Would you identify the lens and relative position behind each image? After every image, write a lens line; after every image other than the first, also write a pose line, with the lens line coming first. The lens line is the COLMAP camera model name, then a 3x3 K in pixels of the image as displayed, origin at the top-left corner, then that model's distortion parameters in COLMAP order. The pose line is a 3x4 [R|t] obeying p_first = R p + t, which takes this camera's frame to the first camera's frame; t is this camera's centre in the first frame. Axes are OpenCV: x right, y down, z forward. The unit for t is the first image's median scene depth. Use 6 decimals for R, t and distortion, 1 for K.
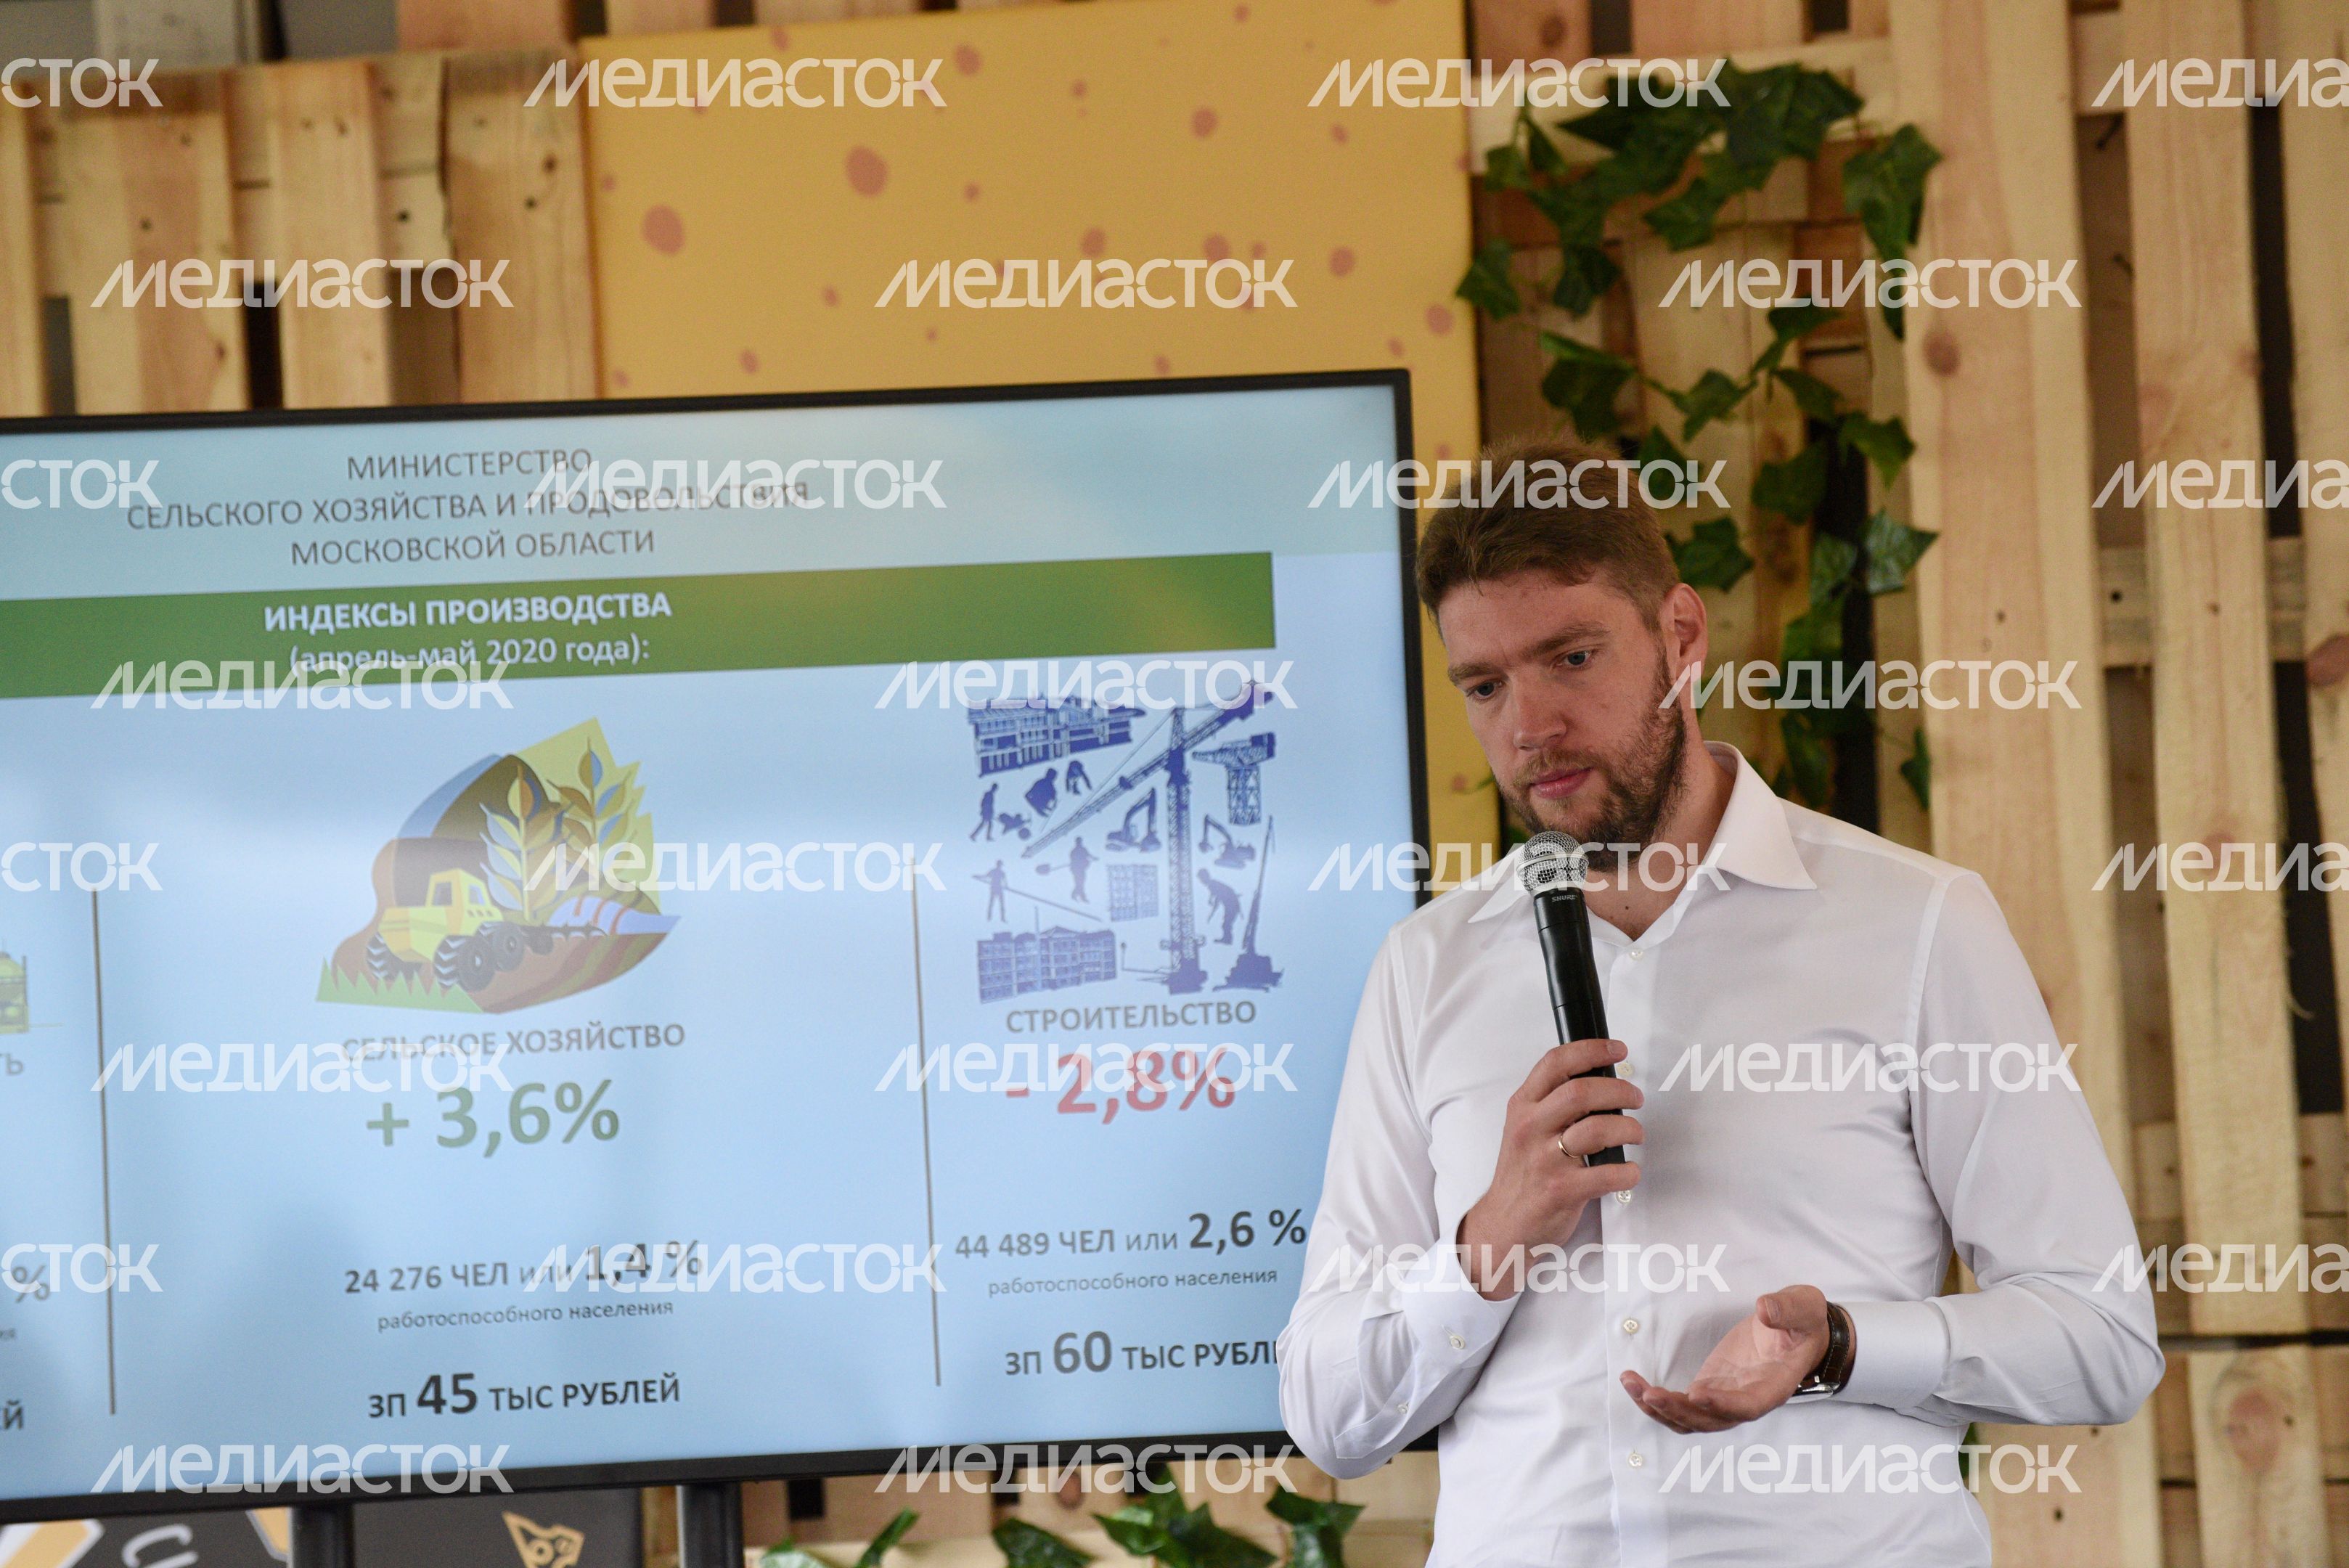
lens RADIAL K [[12647.8, 0, 1189.7], [0, 12647.8, 785.2], [0, 0, 1]] dist [2.088910, 0.000000]
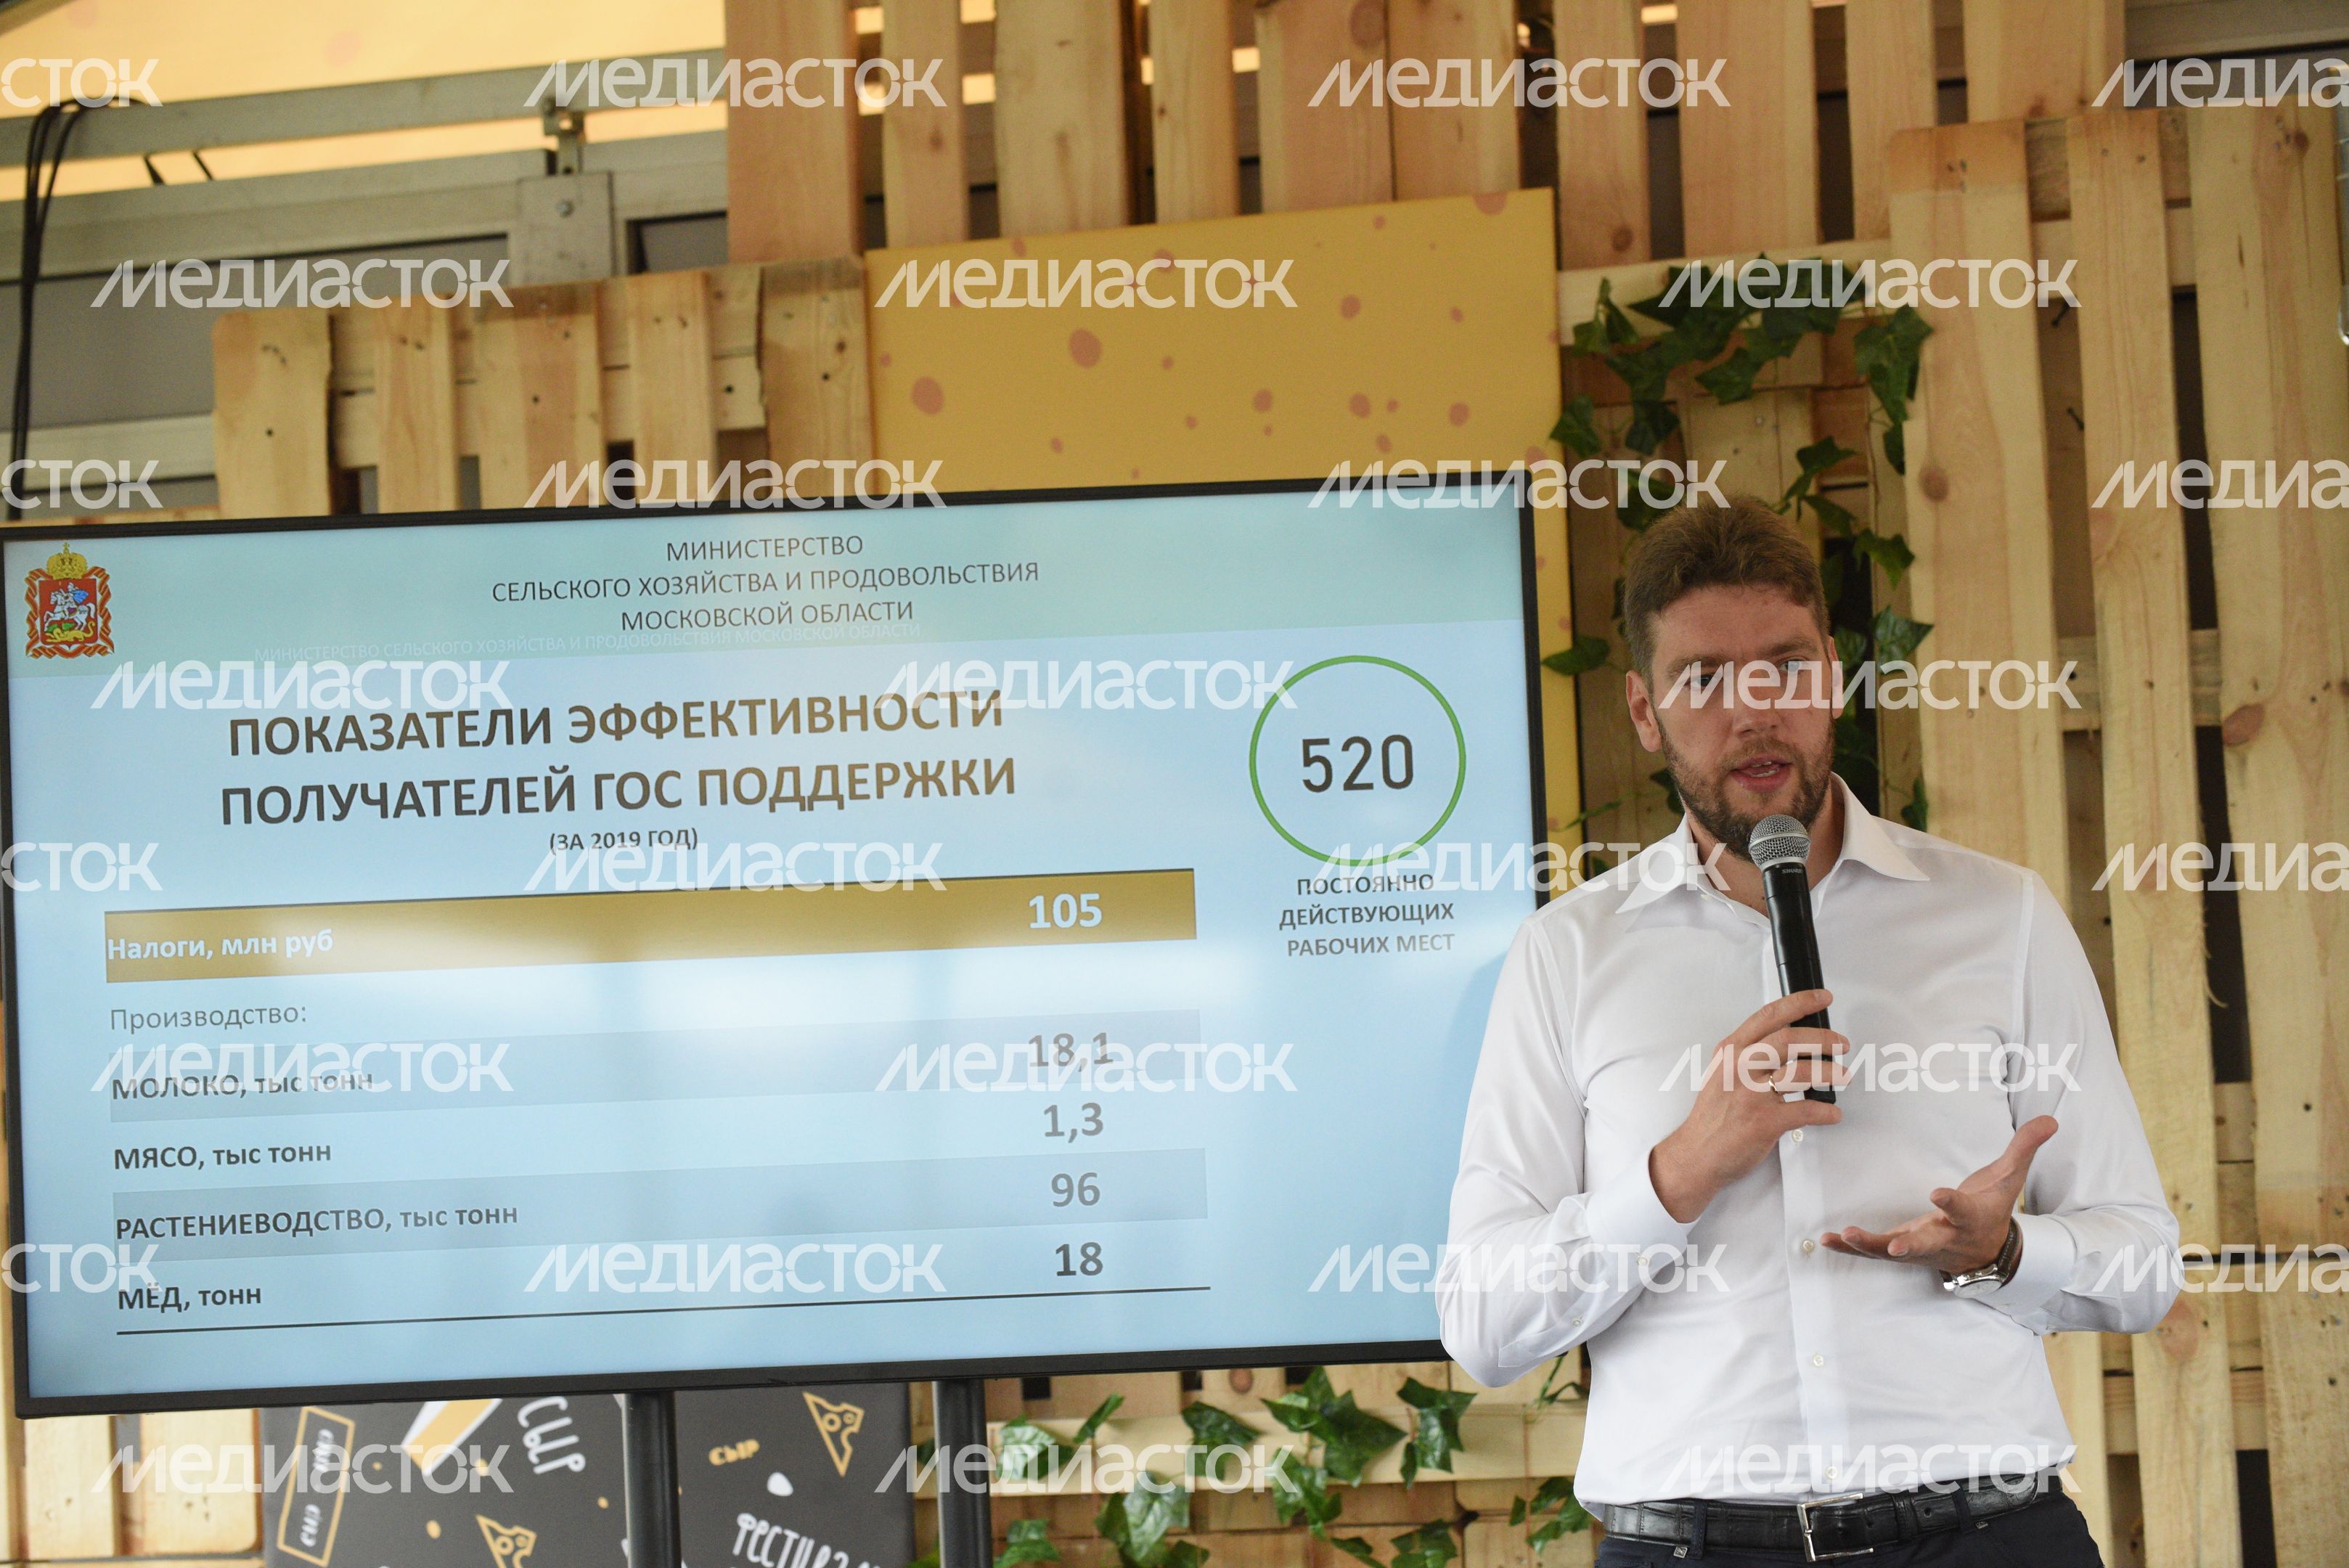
lens RADIAL K [[7046.9, 0, 1190.9], [0, 7046.9, 781.4], [0, 0, 1]] dist [-0.053227, 0.000000]
pose [[0.999970, 0.002108, -0.007447, -0.009611], [-0.002259, 0.999790, -0.020368, 0.010058], [0.007403, 0.020384, 0.999765, 0.299258]]
